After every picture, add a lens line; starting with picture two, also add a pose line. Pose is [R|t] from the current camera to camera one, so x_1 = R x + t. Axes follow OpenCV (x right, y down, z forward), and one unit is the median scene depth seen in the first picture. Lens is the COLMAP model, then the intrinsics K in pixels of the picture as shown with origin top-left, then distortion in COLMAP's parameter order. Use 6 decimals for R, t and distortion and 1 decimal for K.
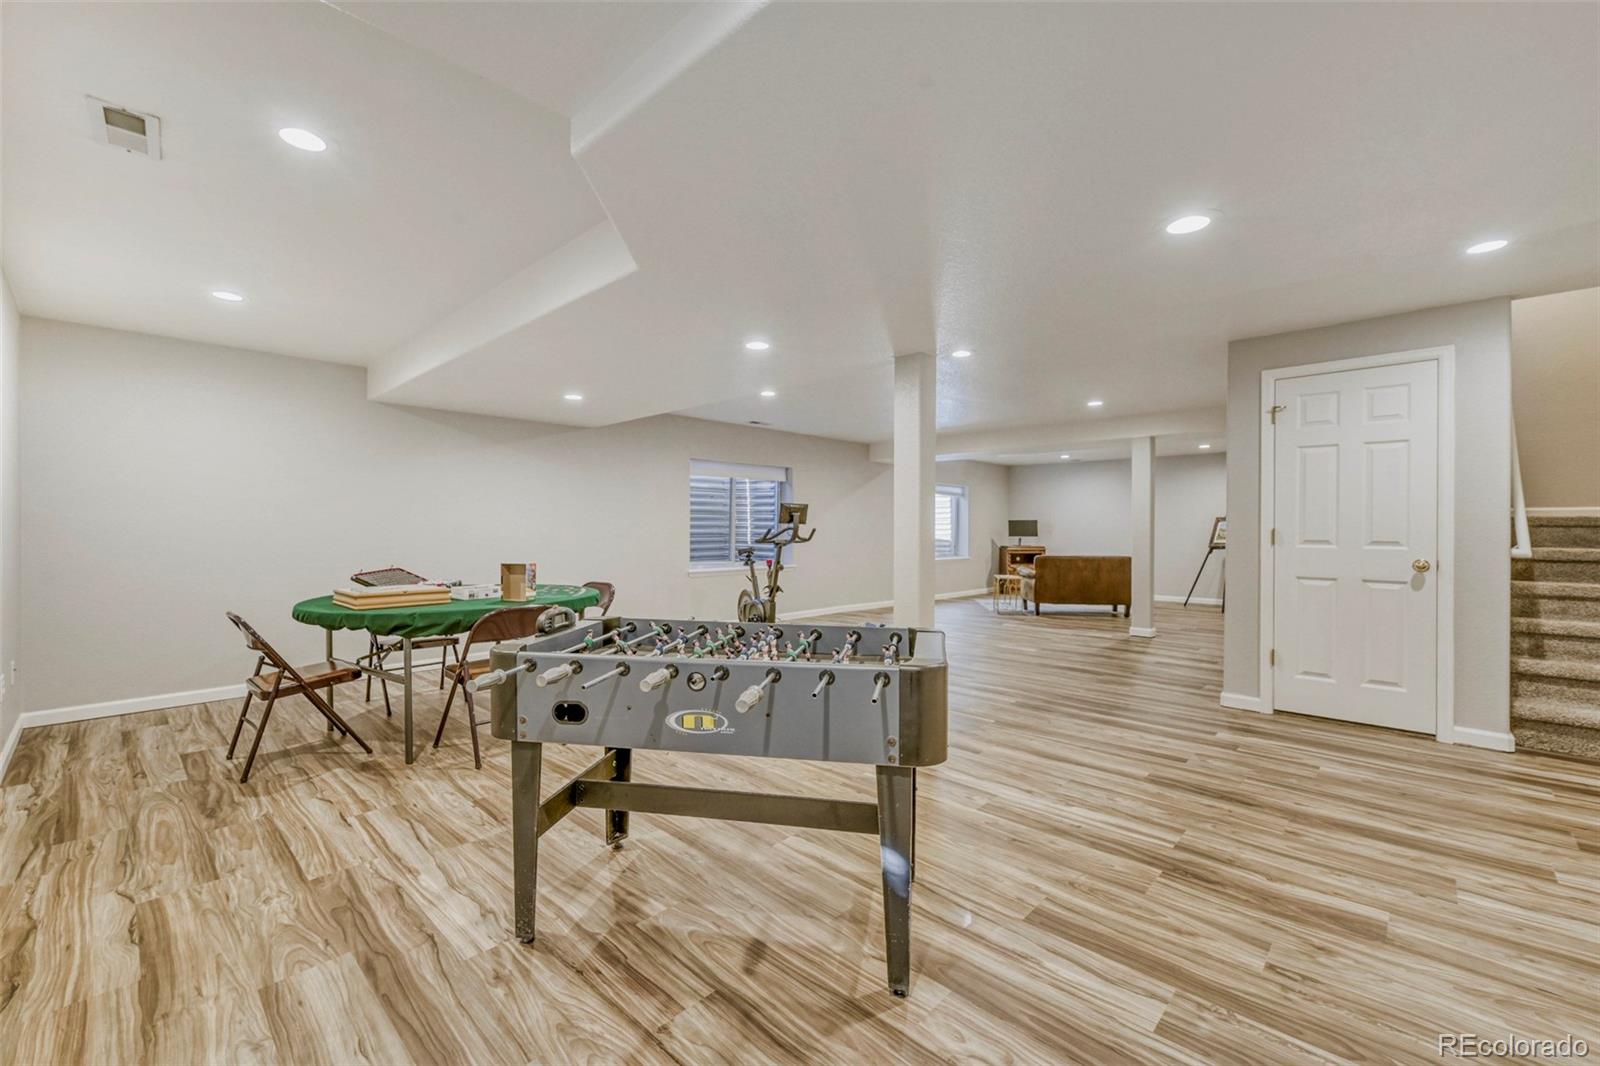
lens RADIAL K [[635.4, 0, 807.9], [0, 635.4, 528.6], [0, 0, 1]] dist [-0.000287, -0.001064]
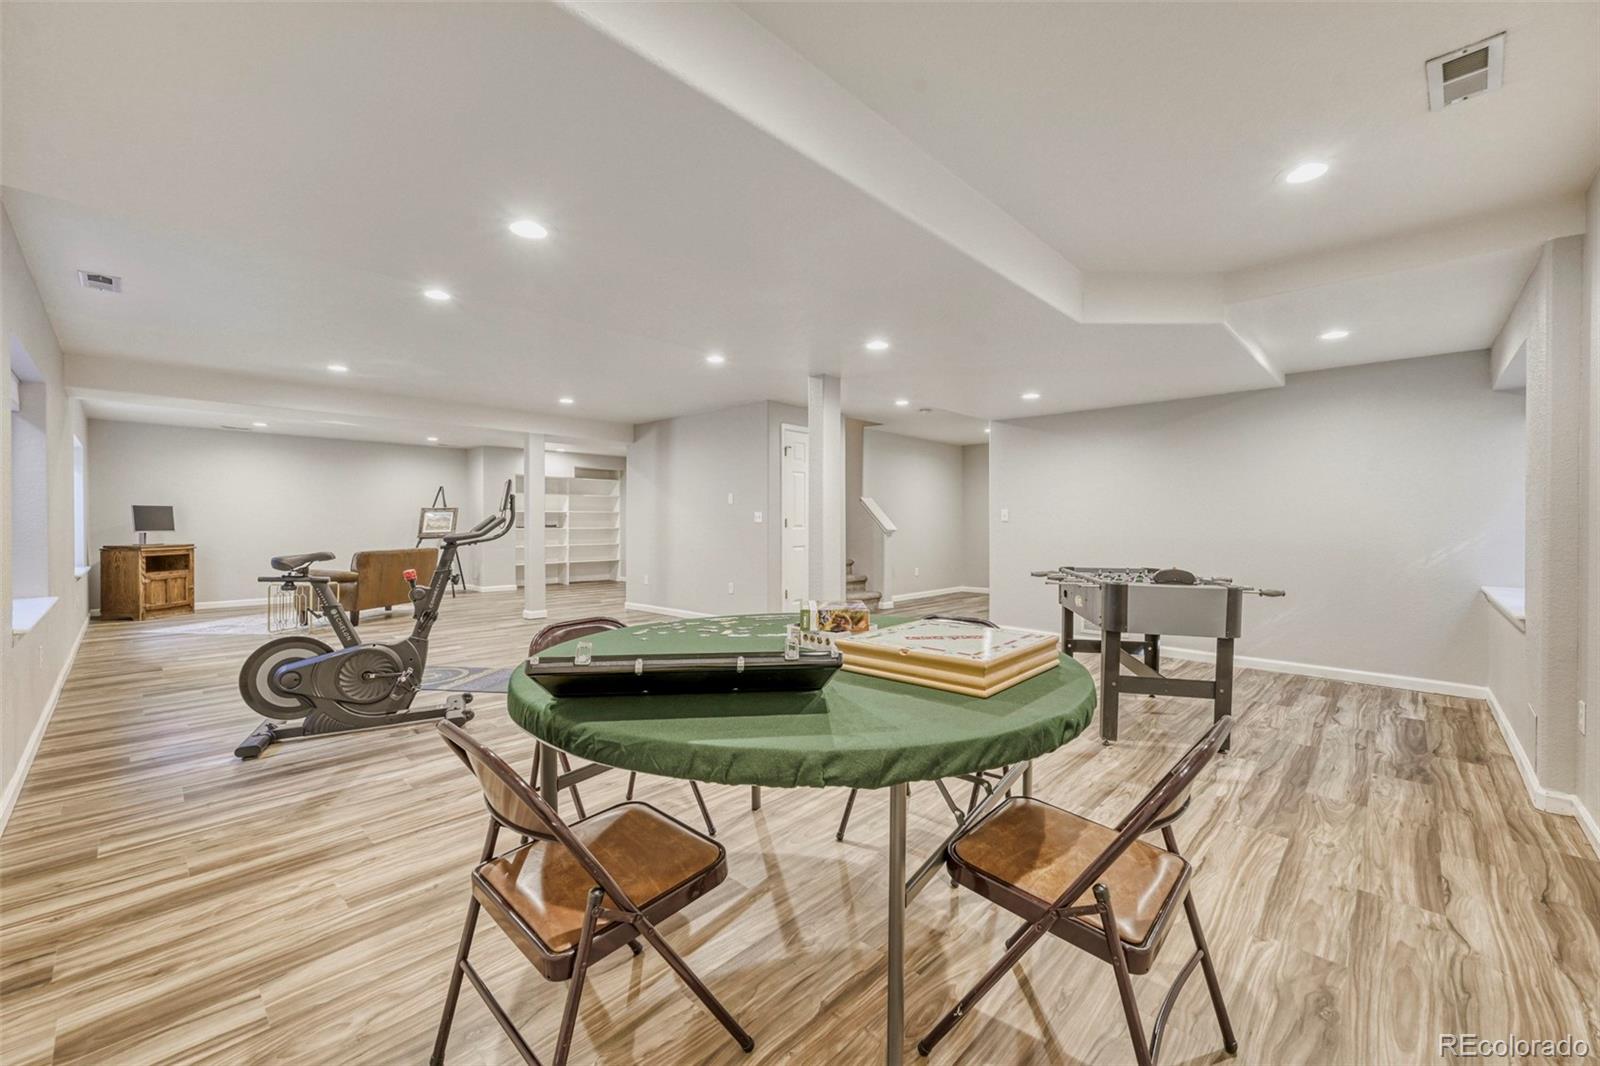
lens RADIAL K [[635.4, 0, 809.6], [0, 635.4, 533.8], [0, 0, 1]] dist [-0.000287, -0.001064]
pose [[0.016165, -0.021197, 0.999645, -1.841512], [-0.000104, 0.999775, 0.021201, 0.010889], [-0.999869, -0.000446, 0.016159, 1.771918]]
